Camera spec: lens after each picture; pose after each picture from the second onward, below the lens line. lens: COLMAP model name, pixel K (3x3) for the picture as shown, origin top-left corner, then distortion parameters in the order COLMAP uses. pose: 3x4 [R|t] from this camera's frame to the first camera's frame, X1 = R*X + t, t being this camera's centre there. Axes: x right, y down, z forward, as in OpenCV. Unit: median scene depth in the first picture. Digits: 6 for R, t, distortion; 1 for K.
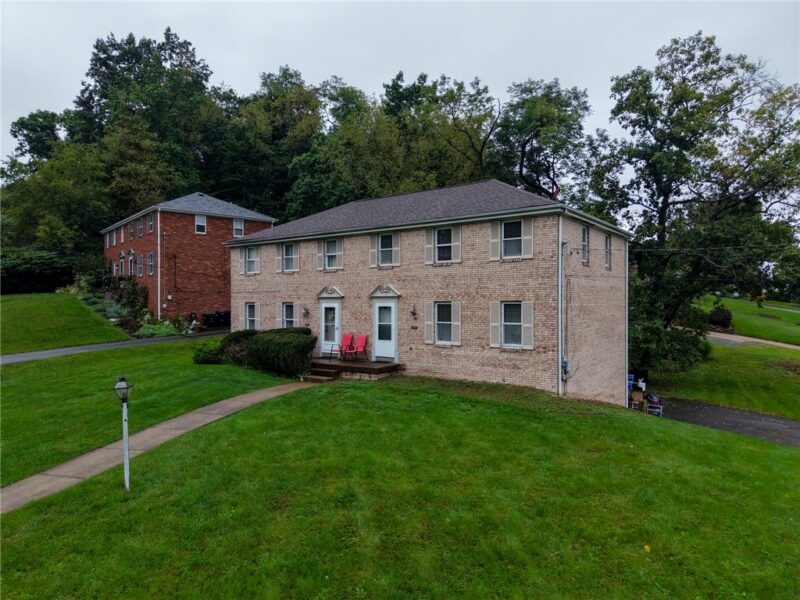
lens RADIAL K [[541.8, 0, 399.1], [0, 541.8, 300.8], [0, 0, 1]] dist [-0.001619, -0.012020]
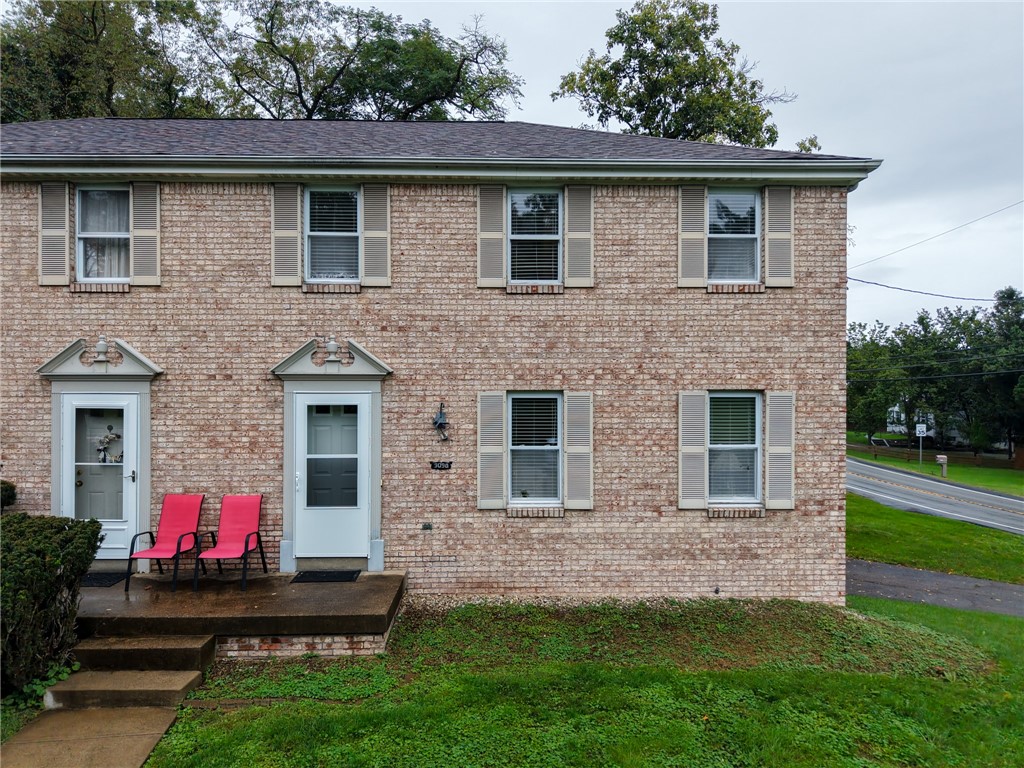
lens RADIAL K [[693.5, 0, 515.2], [0, 693.5, 388.5], [0, 0, 1]] dist [-0.001619, -0.012020]
pose [[0.775112, 0.008022, 0.631773, -0.216439], [-0.004055, 0.999962, -0.007722, 0.003390], [-0.631811, 0.003424, 0.775115, 0.625681]]
